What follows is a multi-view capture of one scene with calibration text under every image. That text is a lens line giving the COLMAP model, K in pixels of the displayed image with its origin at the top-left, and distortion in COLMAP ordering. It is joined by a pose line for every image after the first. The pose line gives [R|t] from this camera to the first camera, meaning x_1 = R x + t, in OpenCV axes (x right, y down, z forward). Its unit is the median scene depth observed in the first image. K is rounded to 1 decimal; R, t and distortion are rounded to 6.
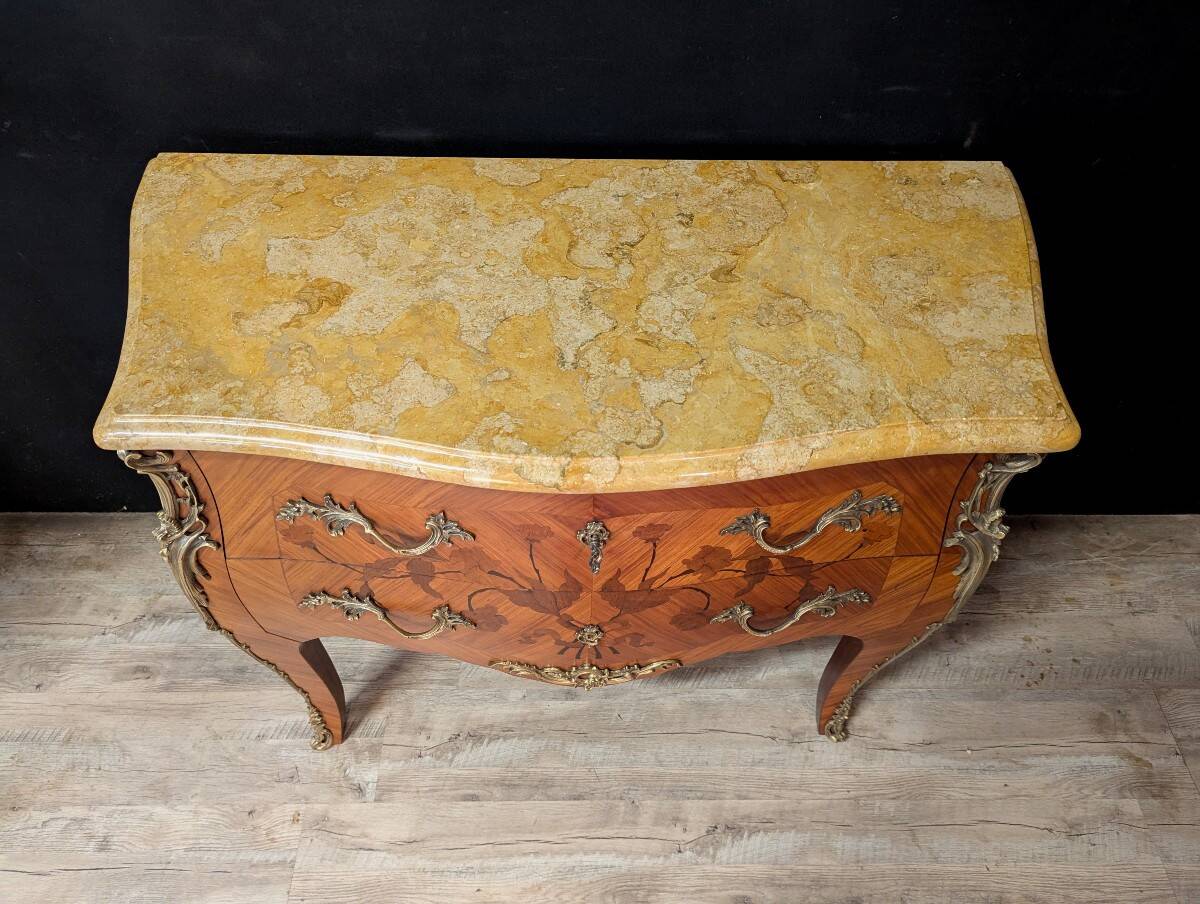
lens RADIAL K [[877.8, 0, 599.2], [0, 877.8, 454.2], [0, 0, 1]] dist [0.036947, -0.038630]
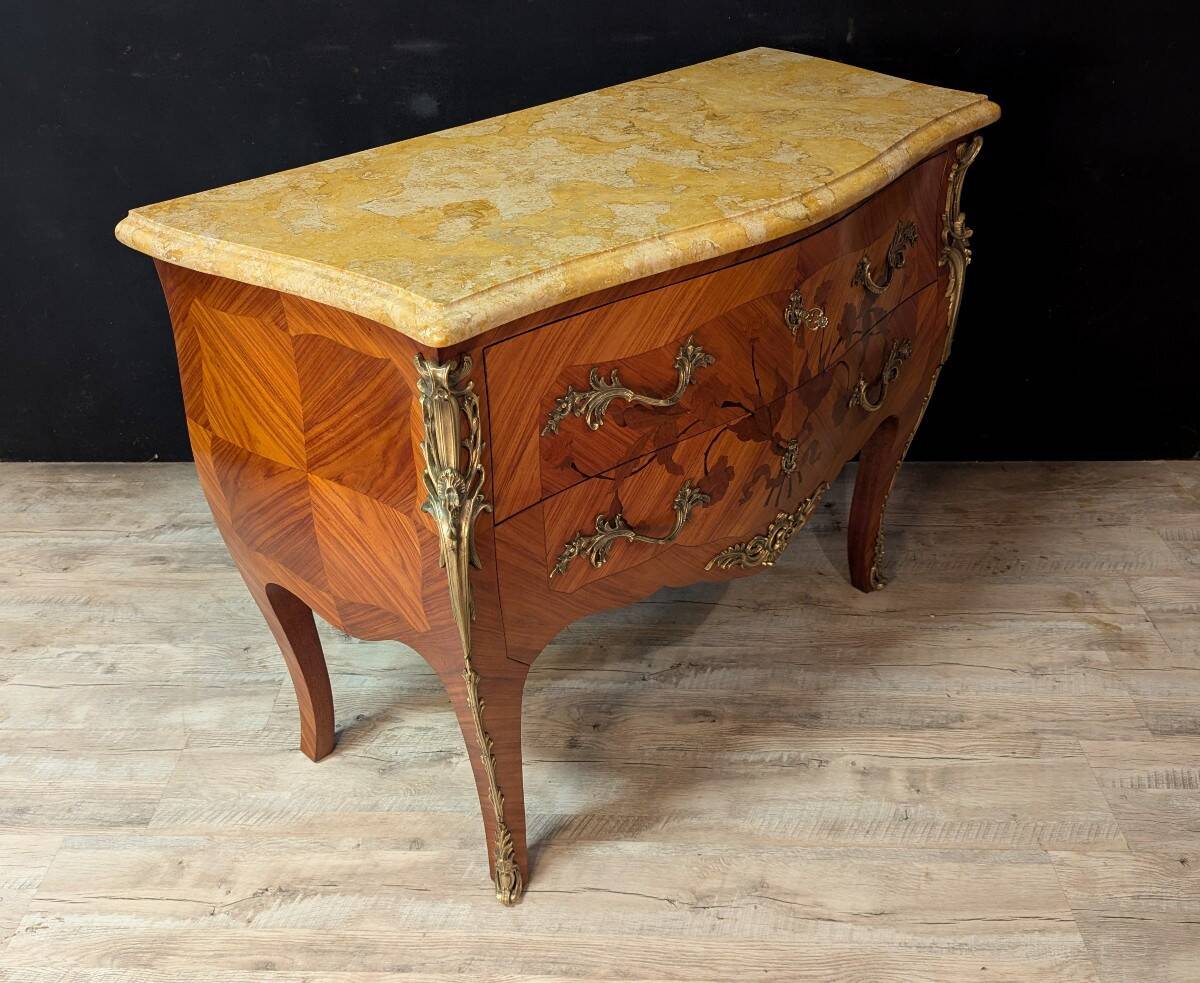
lens RADIAL K [[994.8, 0, 571.0], [0, 994.8, 486.0], [0, 0, 1]] dist [0.049801, -0.046310]
pose [[0.997297, -0.011684, -0.072543, 0.091807], [-0.009075, 0.960132, -0.279398, 0.550563], [0.072916, 0.279301, 0.957431, -0.193452]]
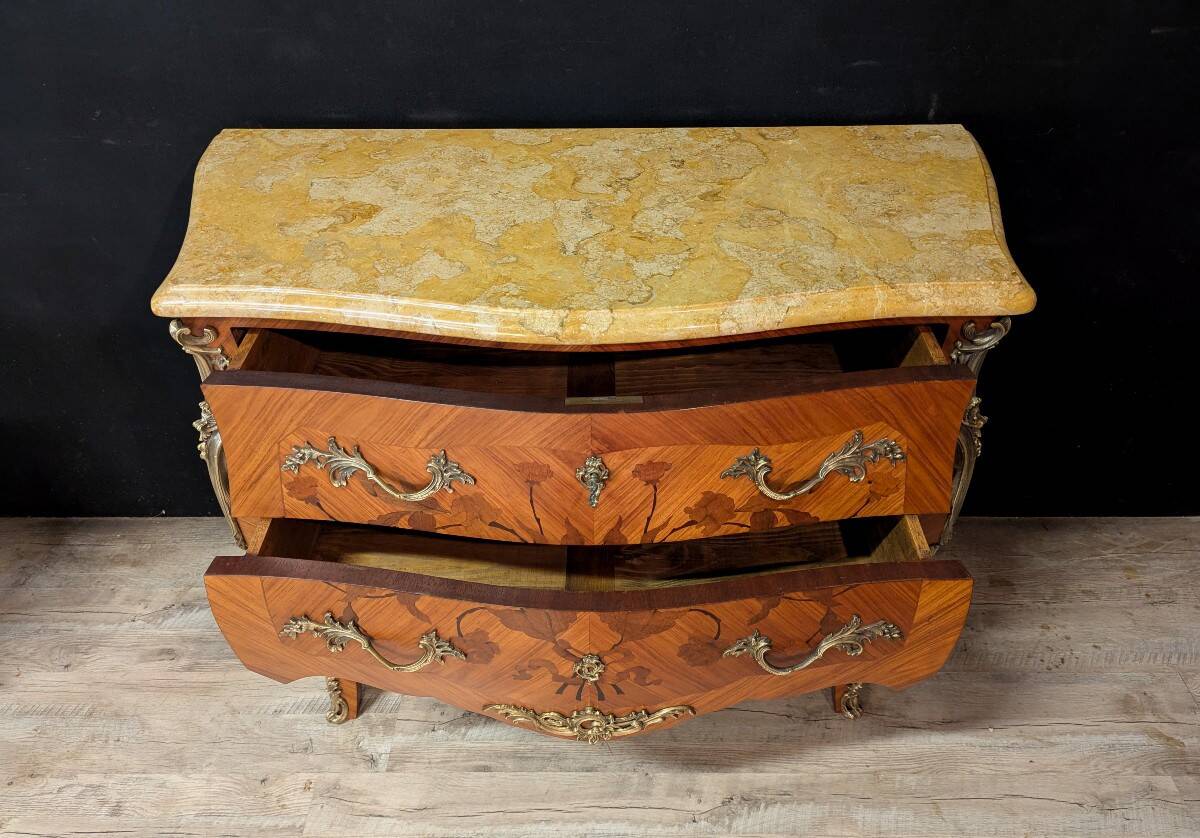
lens RADIAL K [[877.3, 0, 599.5], [0, 877.3, 436.9], [0, 0, 1]] dist [0.042198, -0.044340]
pose [[0.999329, -0.010360, -0.035121, 0.024746], [0.003854, 0.983572, -0.180474, 0.204575], [0.036414, 0.180217, 0.982953, -0.038083]]
